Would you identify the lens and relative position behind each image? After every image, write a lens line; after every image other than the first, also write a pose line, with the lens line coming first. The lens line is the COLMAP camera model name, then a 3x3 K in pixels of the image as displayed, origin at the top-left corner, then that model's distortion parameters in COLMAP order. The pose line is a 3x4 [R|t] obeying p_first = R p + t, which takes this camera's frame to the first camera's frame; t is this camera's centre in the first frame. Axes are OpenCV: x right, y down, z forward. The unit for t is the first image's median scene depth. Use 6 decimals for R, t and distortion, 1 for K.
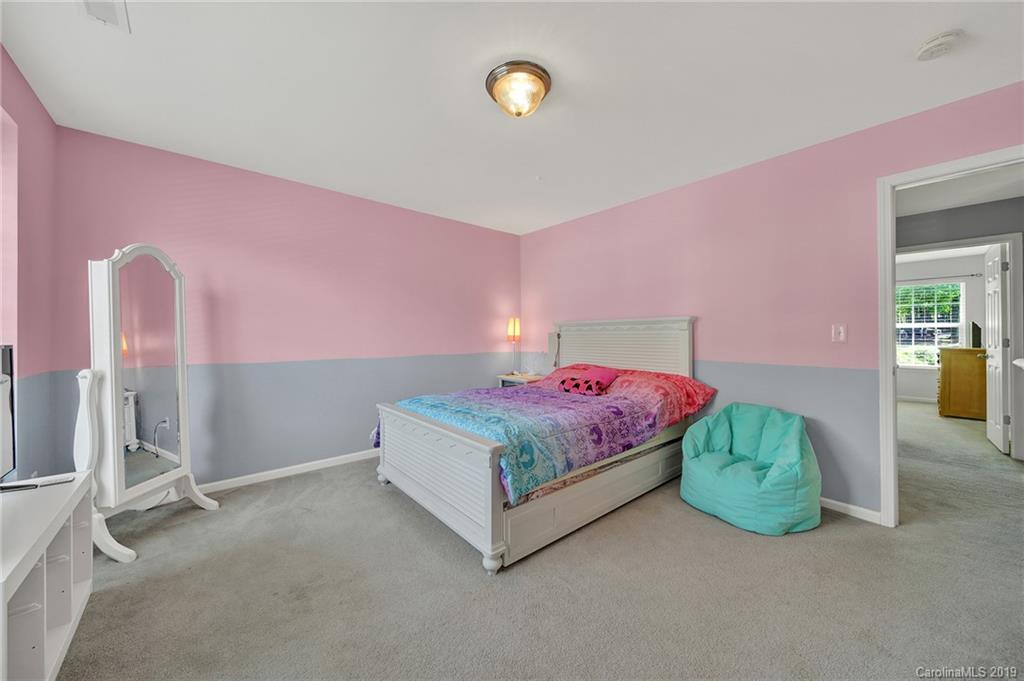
lens RADIAL K [[358.9, 0, 511.6], [0, 358.9, 337.4], [0, 0, 1]] dist [-0.001225, -0.000207]
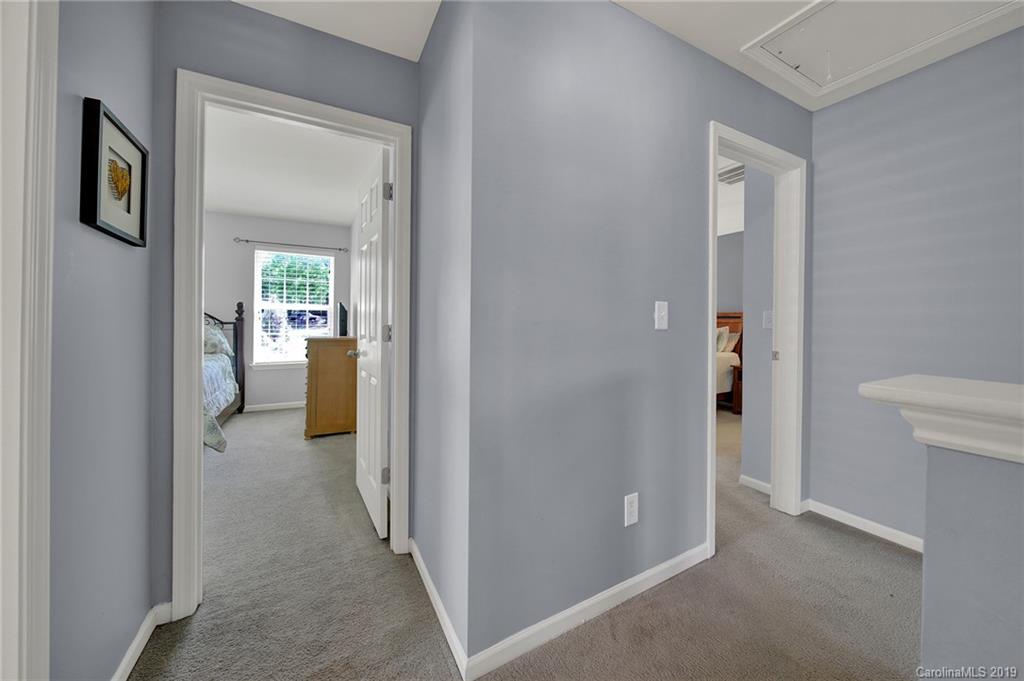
lens RADIAL K [[370.4, 0, 514.3], [0, 370.4, 308.6], [0, 0, 1]] dist [-0.000336, -0.000043]
pose [[0.210574, 0.036819, 0.976884, 0.613562], [0.000693, 0.999285, -0.037813, 0.000557], [-0.977578, 0.008640, 0.210398, 0.486772]]
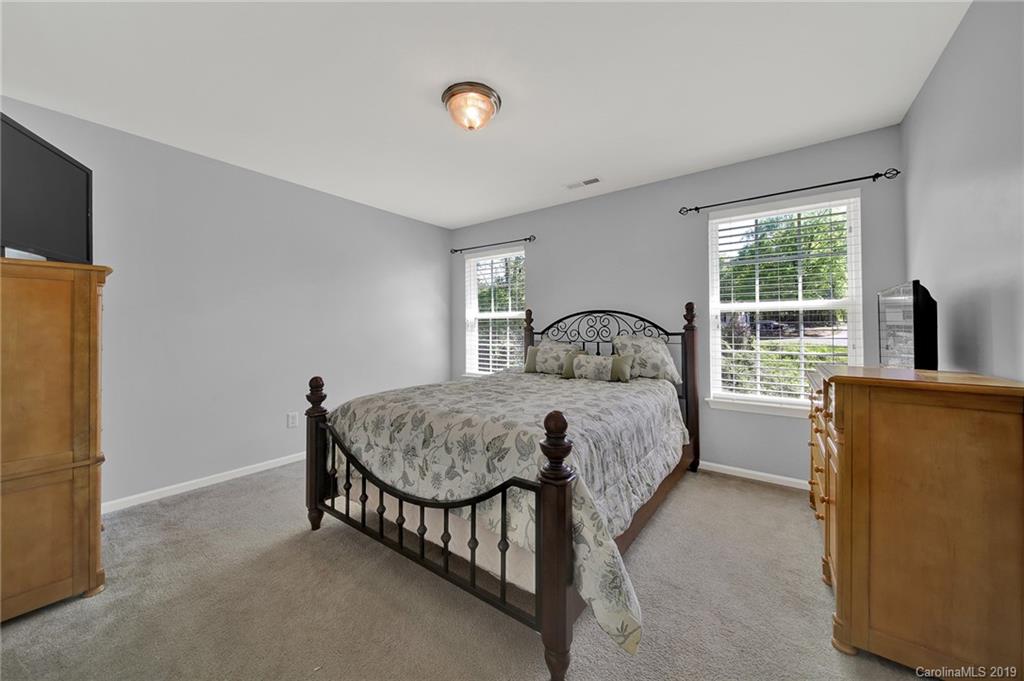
lens RADIAL K [[365.8, 0, 509.7], [0, 365.8, 333.7], [0, 0, 1]] dist [-0.001975, -0.000291]
pose [[0.974204, -0.004770, 0.225620, 0.944889], [0.004183, 0.999987, 0.003081, -0.002428], [-0.225632, -0.002058, 0.974210, 0.827019]]
